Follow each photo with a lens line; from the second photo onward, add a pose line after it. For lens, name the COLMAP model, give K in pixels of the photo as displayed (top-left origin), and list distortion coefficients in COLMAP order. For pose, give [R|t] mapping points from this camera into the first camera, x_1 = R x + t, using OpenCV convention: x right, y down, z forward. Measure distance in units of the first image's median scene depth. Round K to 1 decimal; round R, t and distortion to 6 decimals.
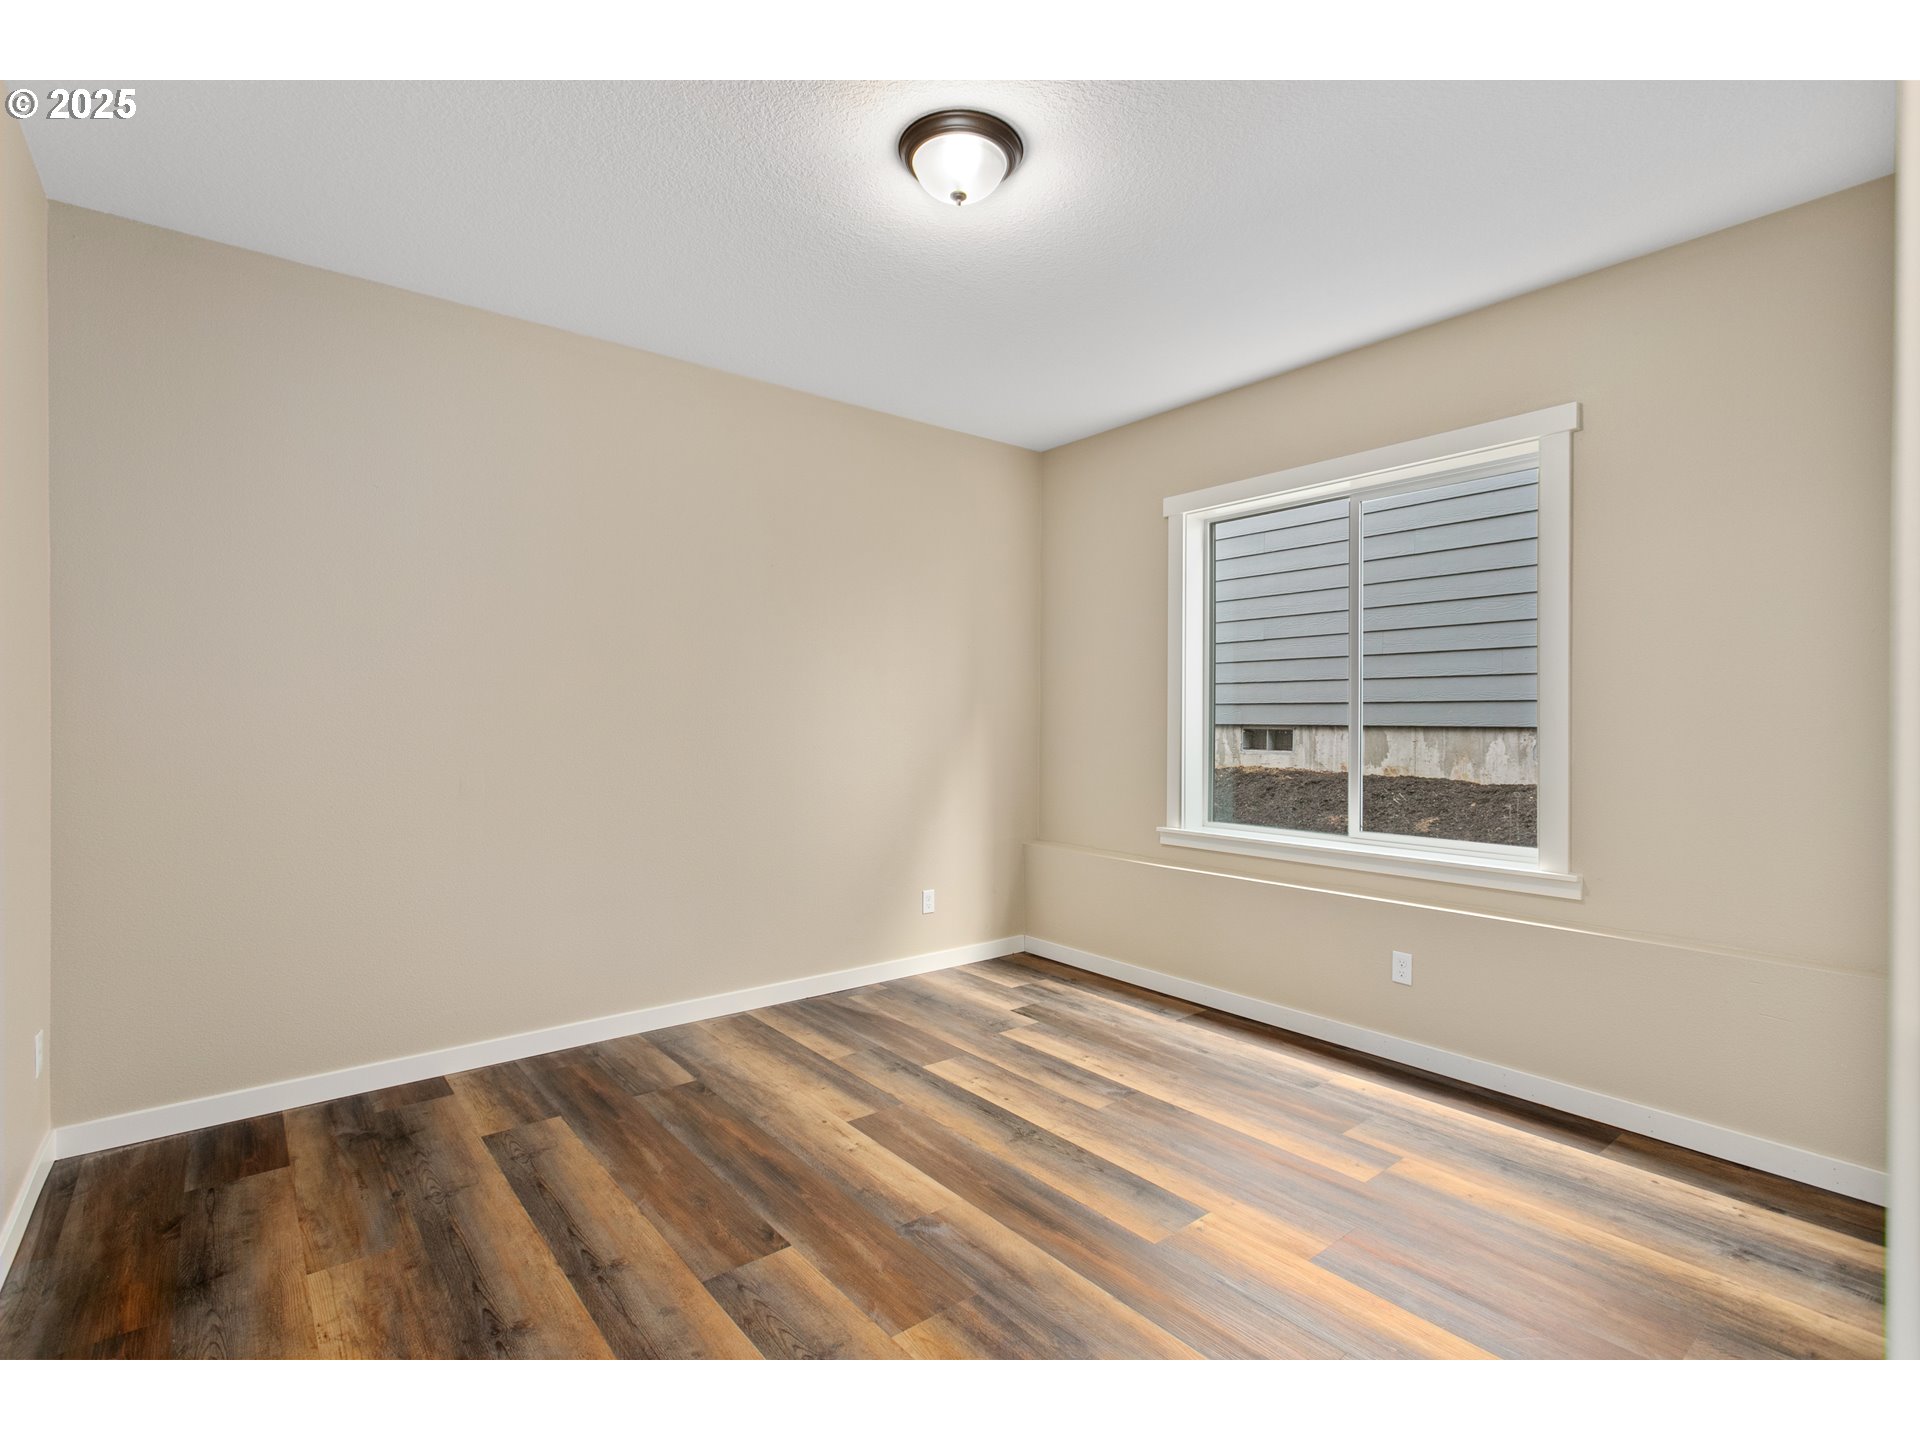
lens RADIAL K [[909.8, 0, 960.0], [0, 909.8, 720.0], [0, 0, 1]] dist [0.001757, 0.000047]
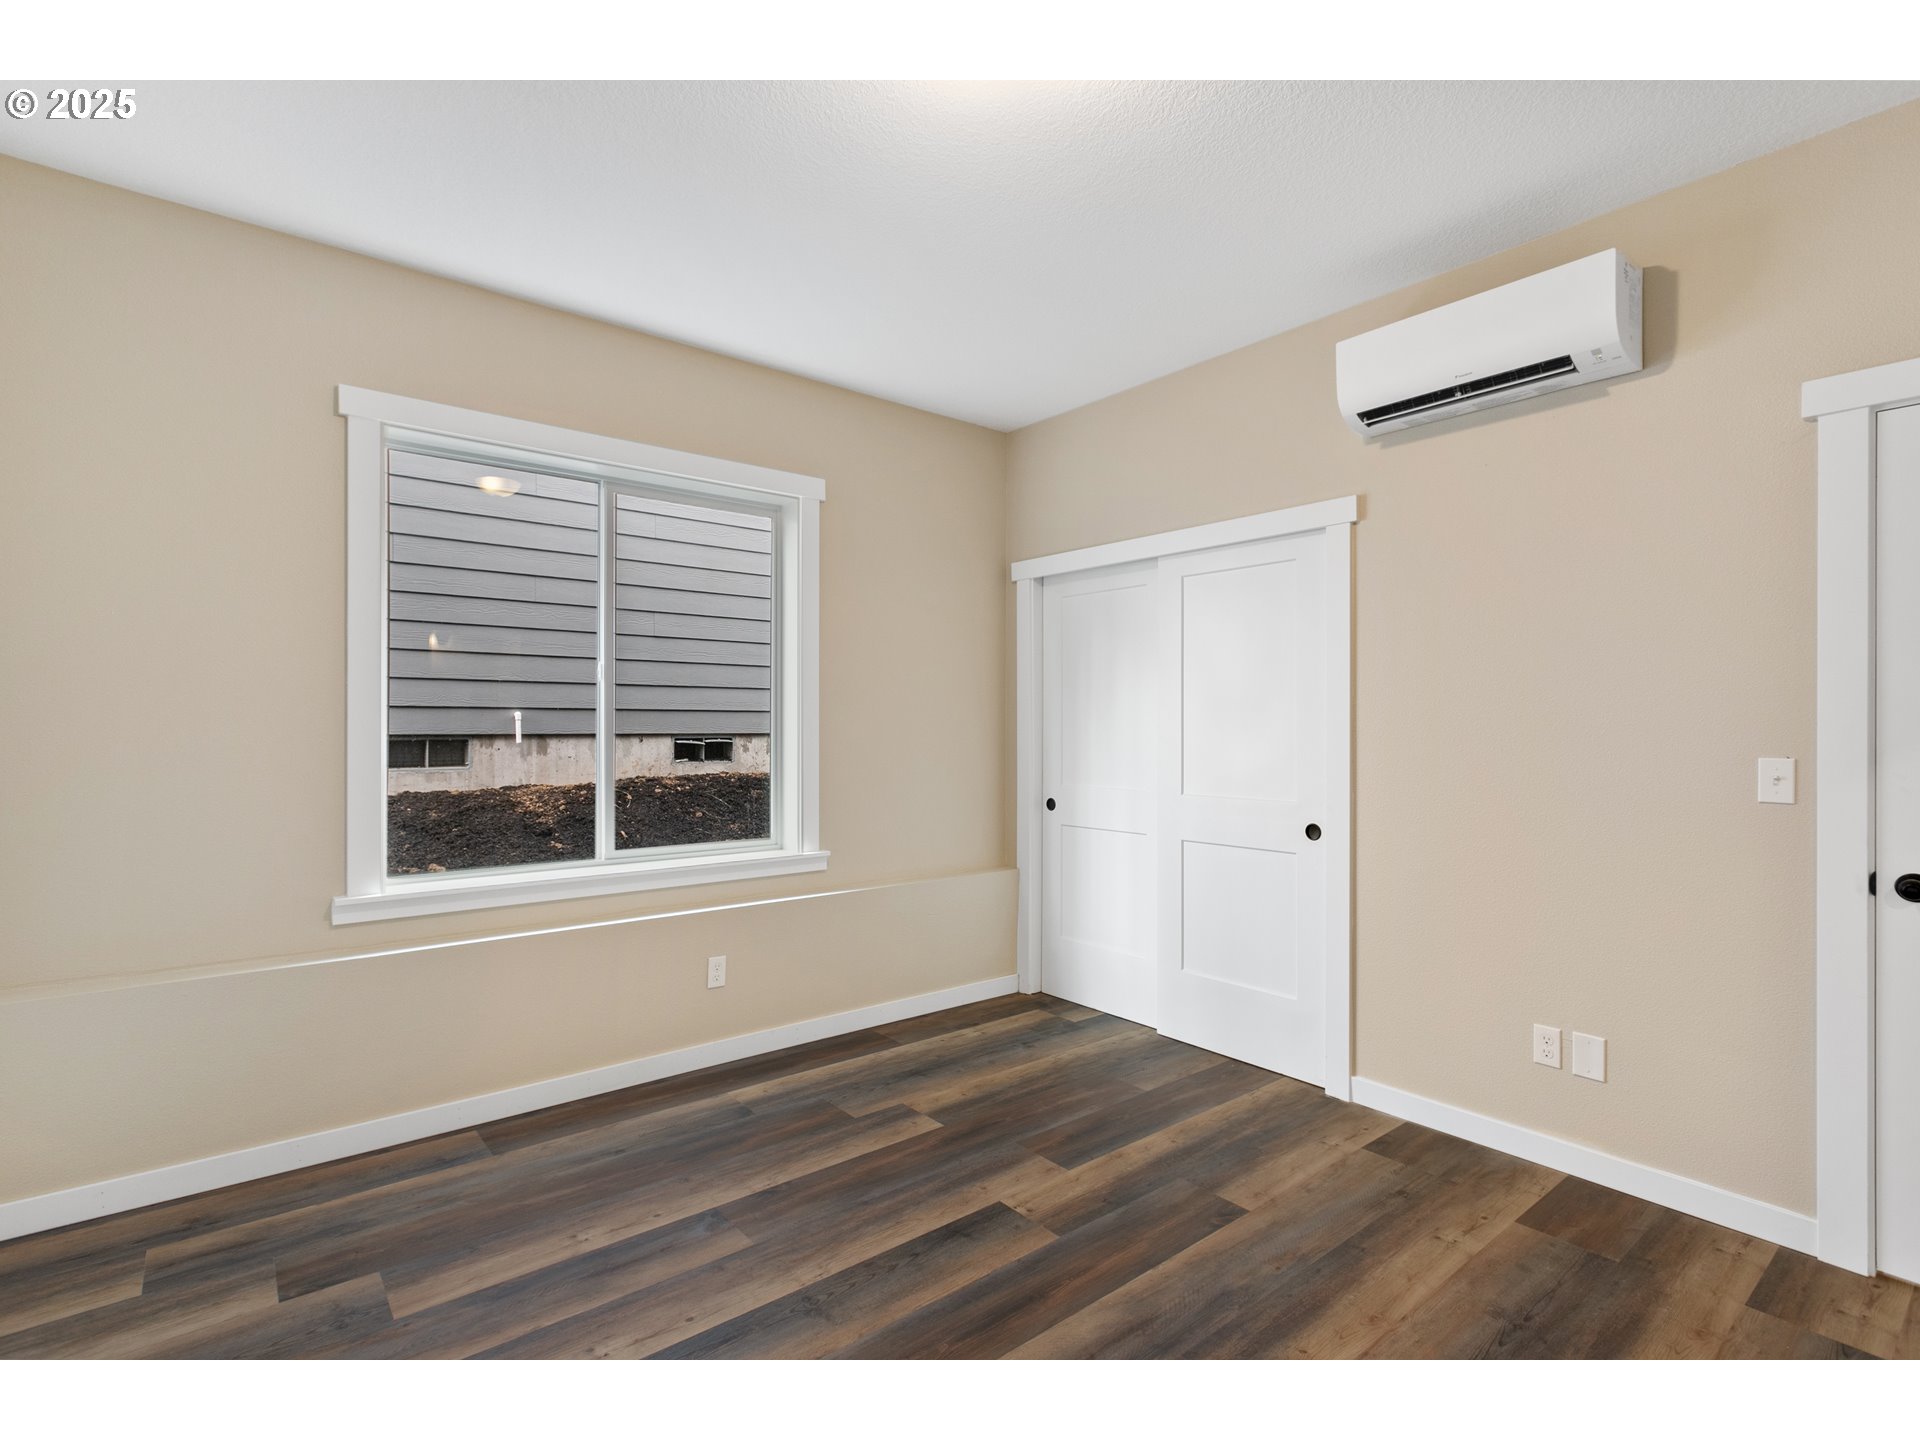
lens RADIAL K [[926.0, 0, 951.5], [0, 926.0, 737.4], [0, 0, 1]] dist [-0.000944, -0.000002]
pose [[-0.005539, -0.014390, 0.999881, -0.540374], [0.001847, 0.999895, 0.014400, -0.002912], [-0.999983, 0.001927, -0.005512, 0.740141]]
